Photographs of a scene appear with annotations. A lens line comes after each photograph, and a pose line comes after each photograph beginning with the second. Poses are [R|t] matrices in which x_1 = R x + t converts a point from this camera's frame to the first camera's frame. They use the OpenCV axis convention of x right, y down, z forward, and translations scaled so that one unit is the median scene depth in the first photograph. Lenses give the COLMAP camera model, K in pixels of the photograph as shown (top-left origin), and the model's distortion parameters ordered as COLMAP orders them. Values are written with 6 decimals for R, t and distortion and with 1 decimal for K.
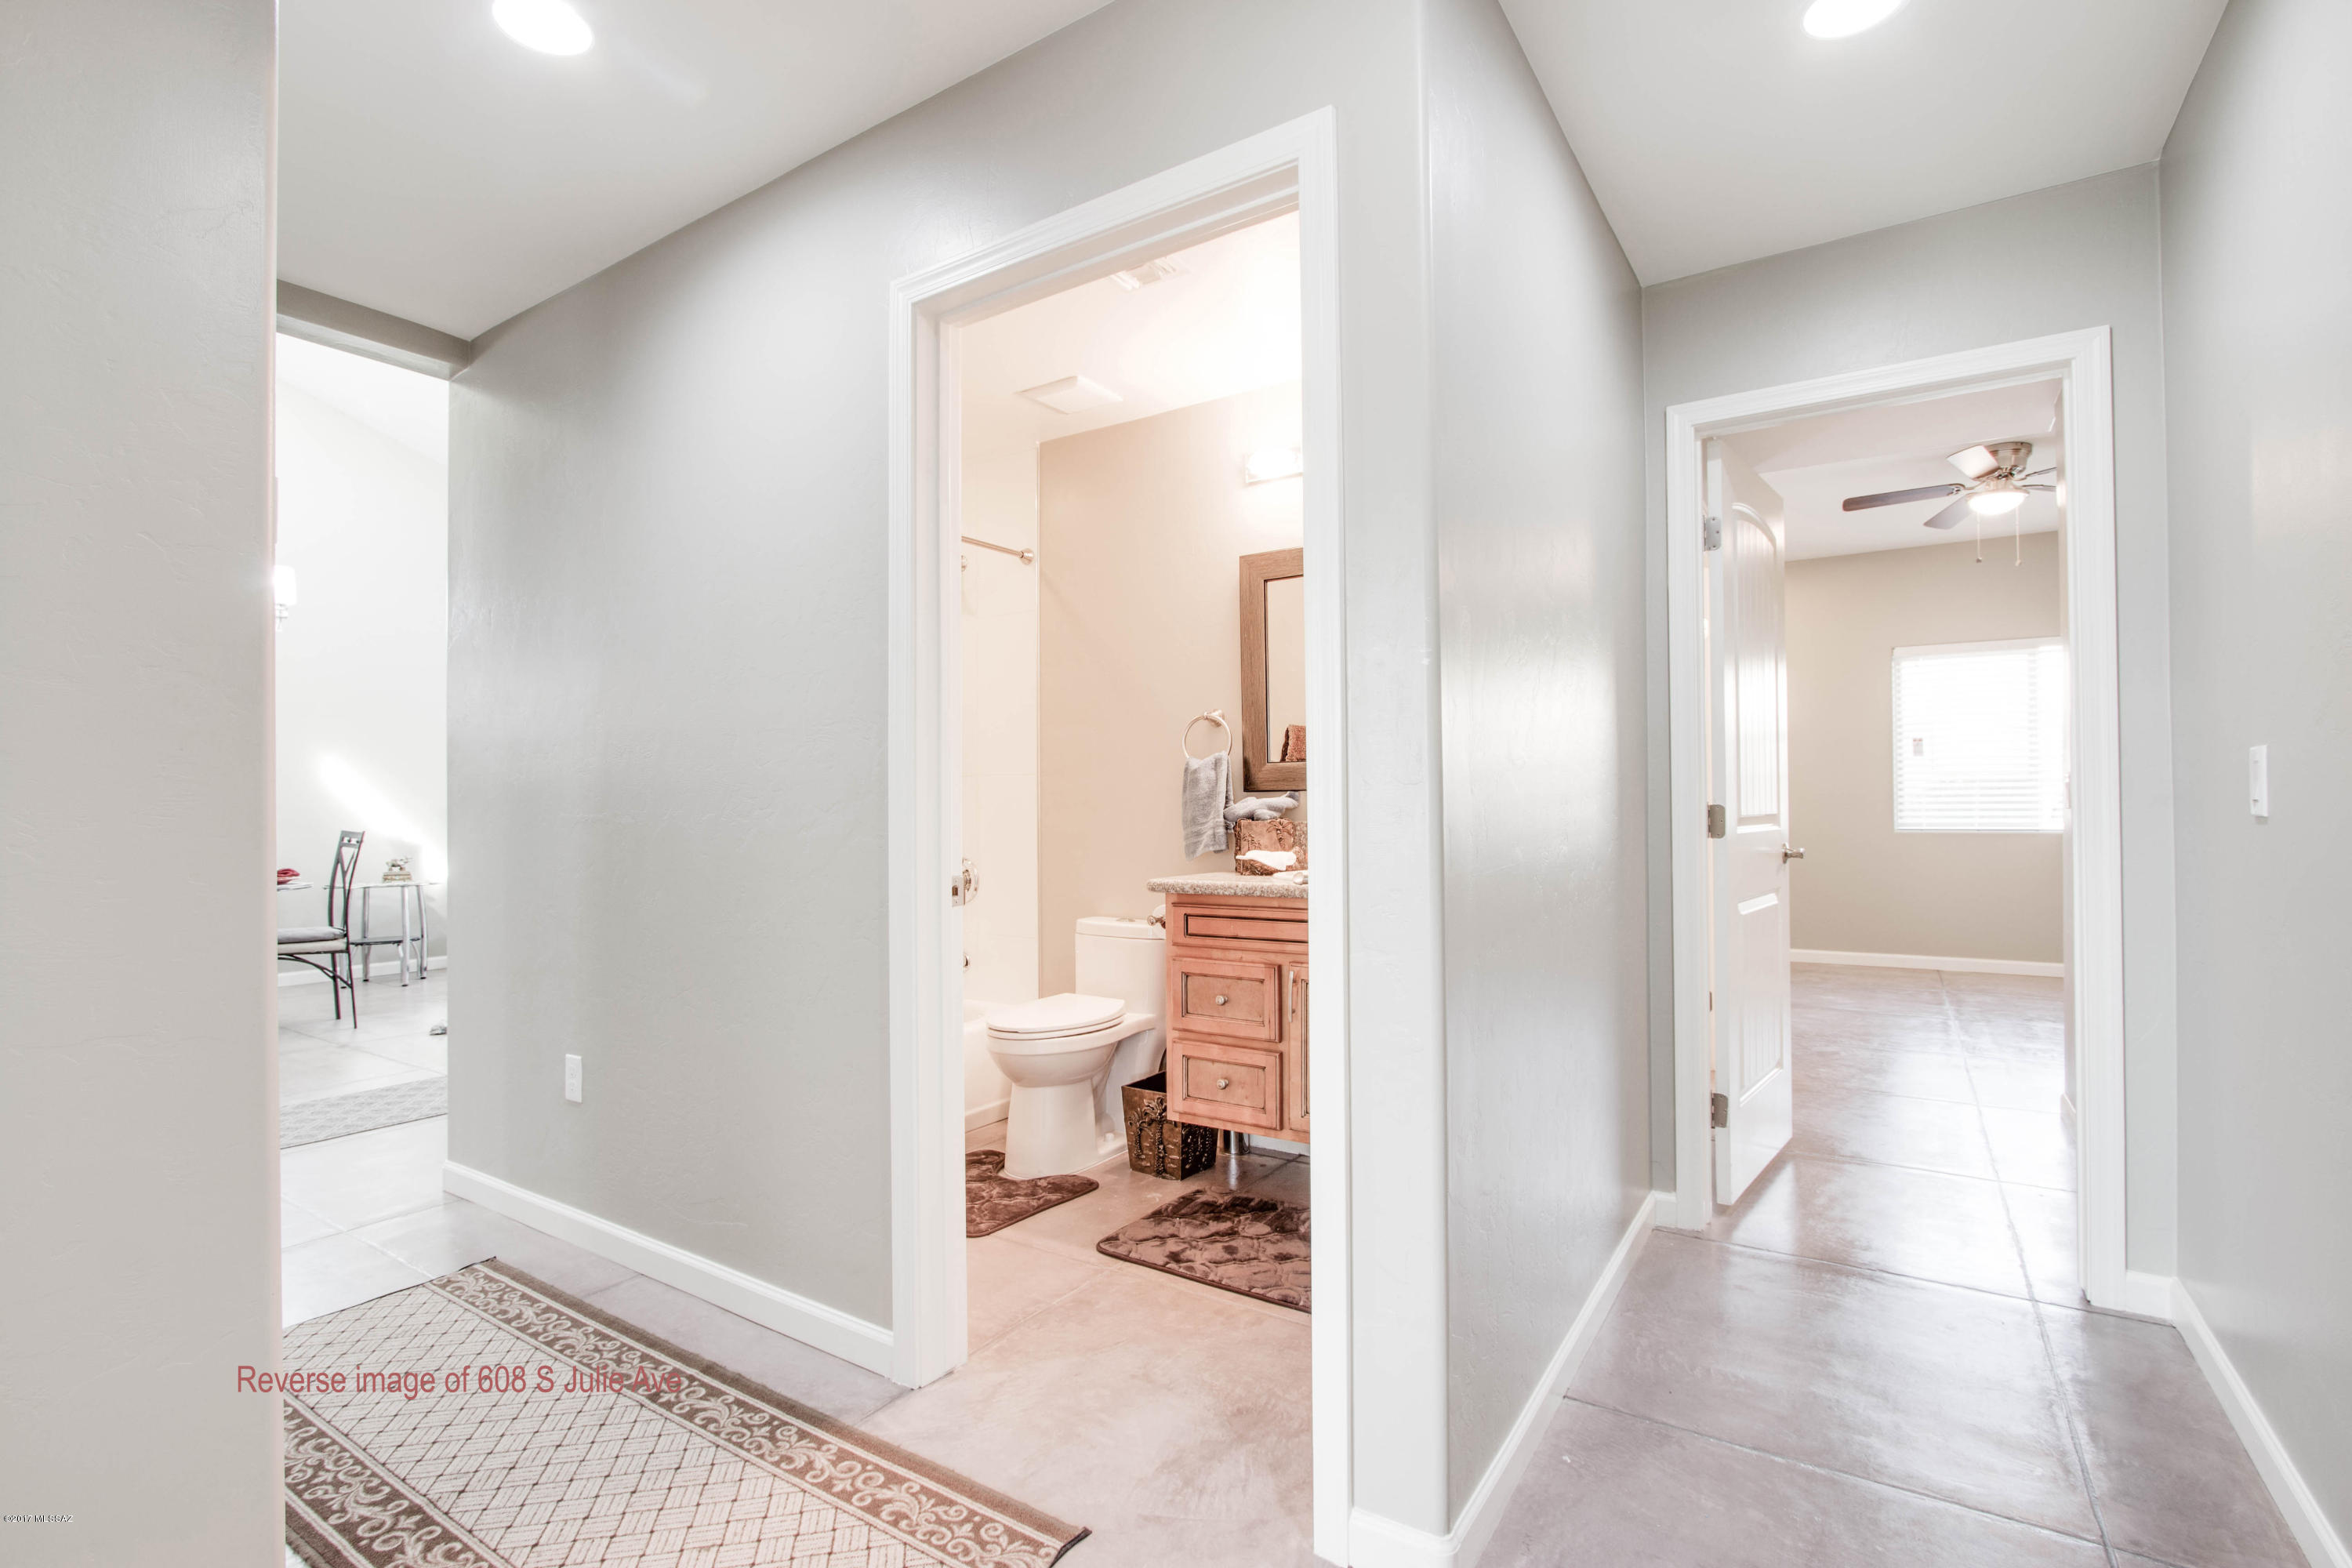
lens RADIAL K [[1079.5, 0, 1180.9], [0, 1079.5, 798.6], [0, 0, 1]] dist [-0.002683, 0.000093]
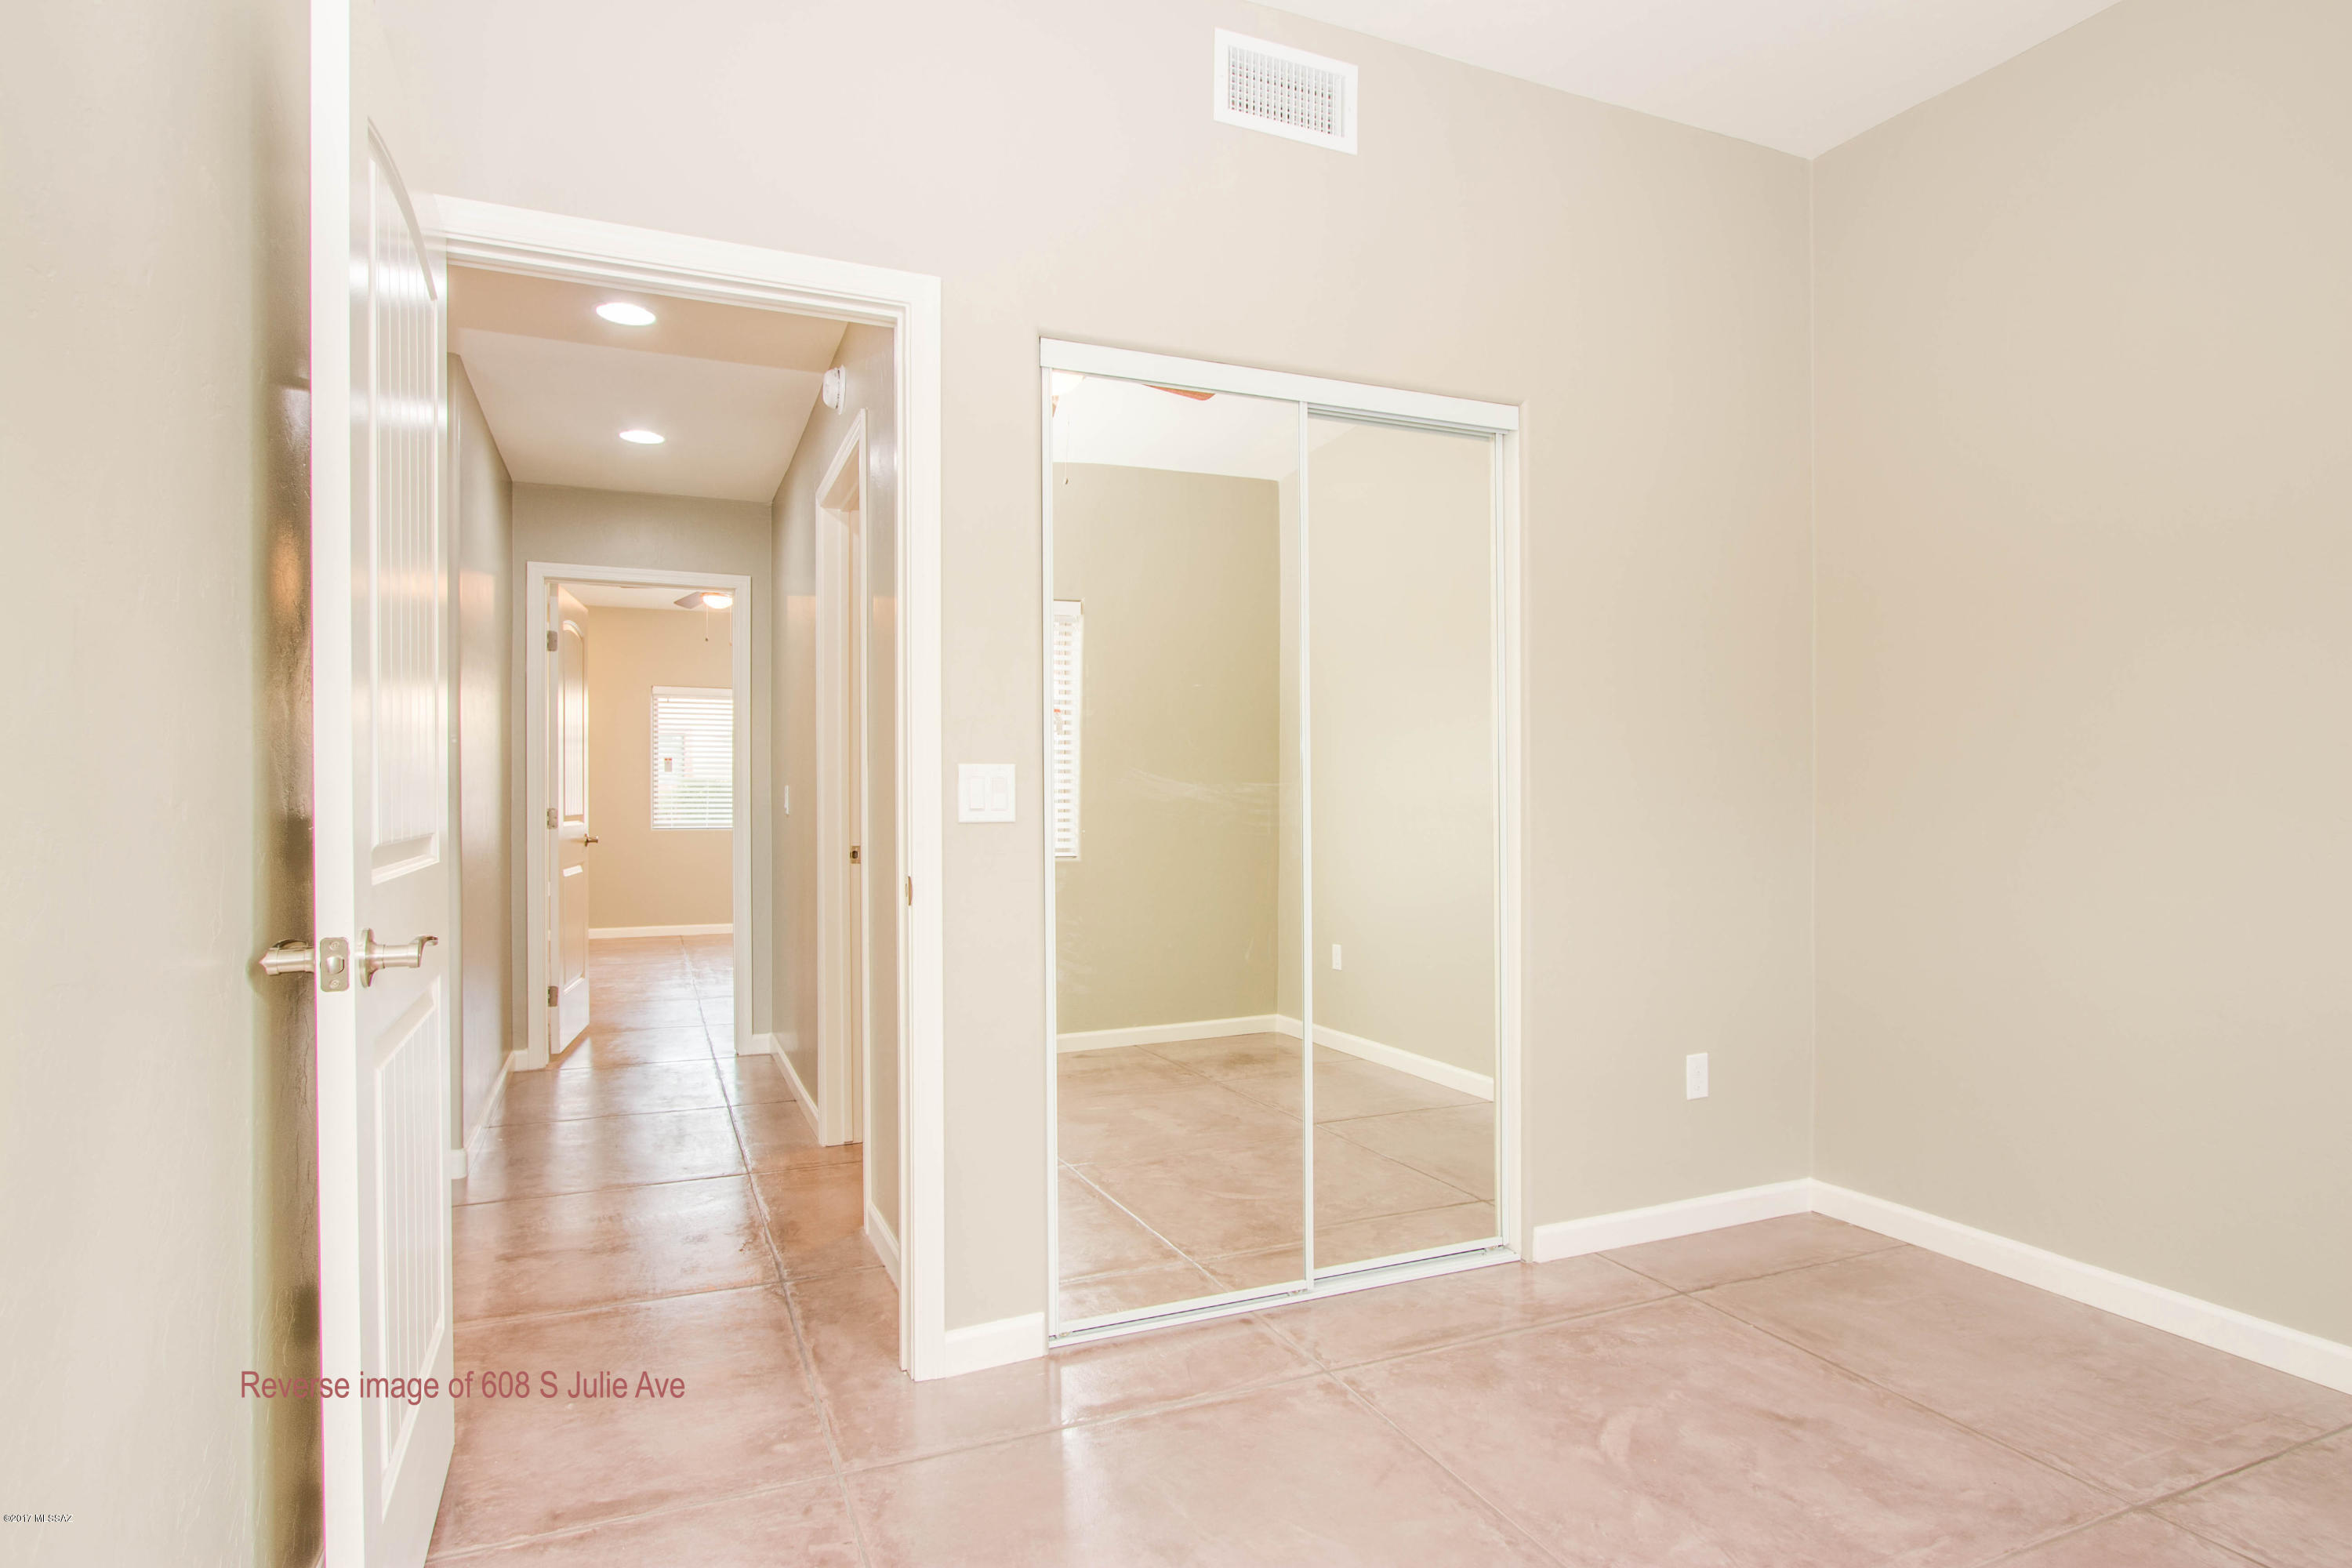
lens RADIAL K [[1247.0, 0, 1175.9], [0, 1247.0, 805.4], [0, 0, 1]] dist [-0.001812, 0.000697]
pose [[0.554256, 0.007342, 0.832314, -0.464849], [-0.011787, 0.999930, -0.000971, -0.006742], [-0.832263, -0.009272, 0.554304, -0.698321]]
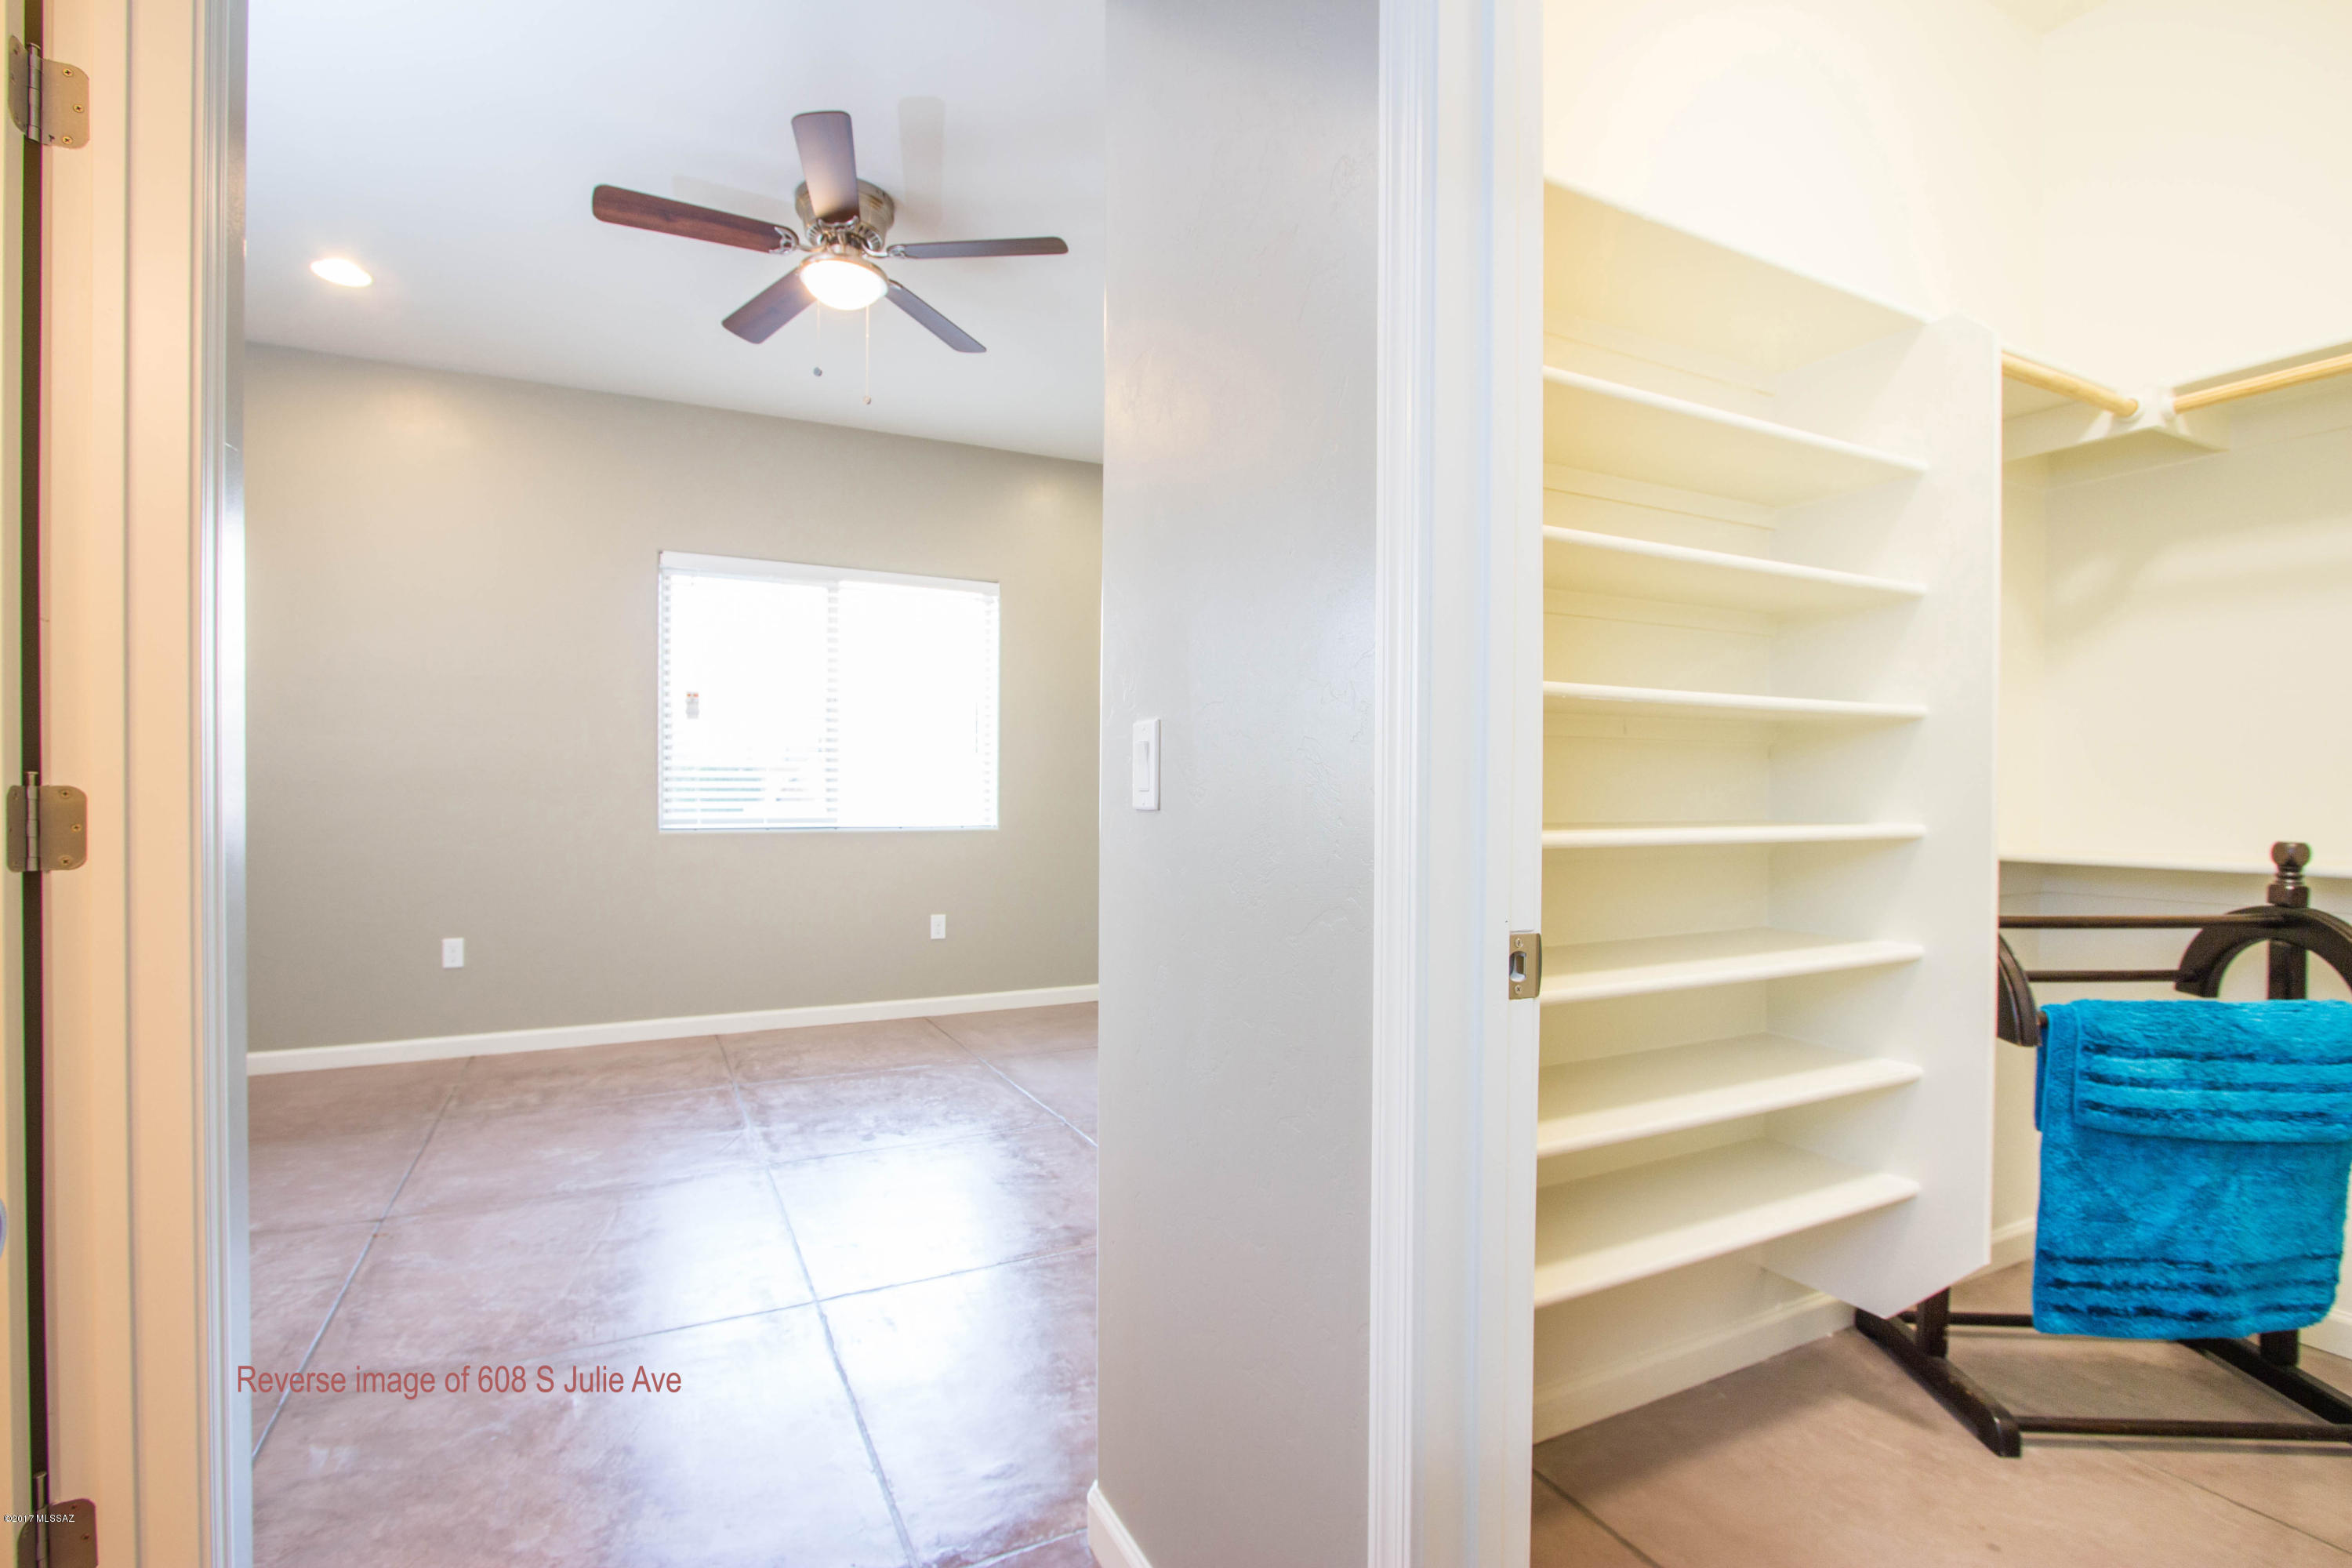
lens RADIAL K [[1079.5, 0, 1180.9], [0, 1079.5, 798.6], [0, 0, 1]] dist [-0.002683, 0.000093]
pose [[0.491429, 0.001421, 0.870917, 0.469928], [-0.017120, 0.999821, 0.008029, 0.000115], [-0.870749, -0.018856, 0.491365, 0.767401]]
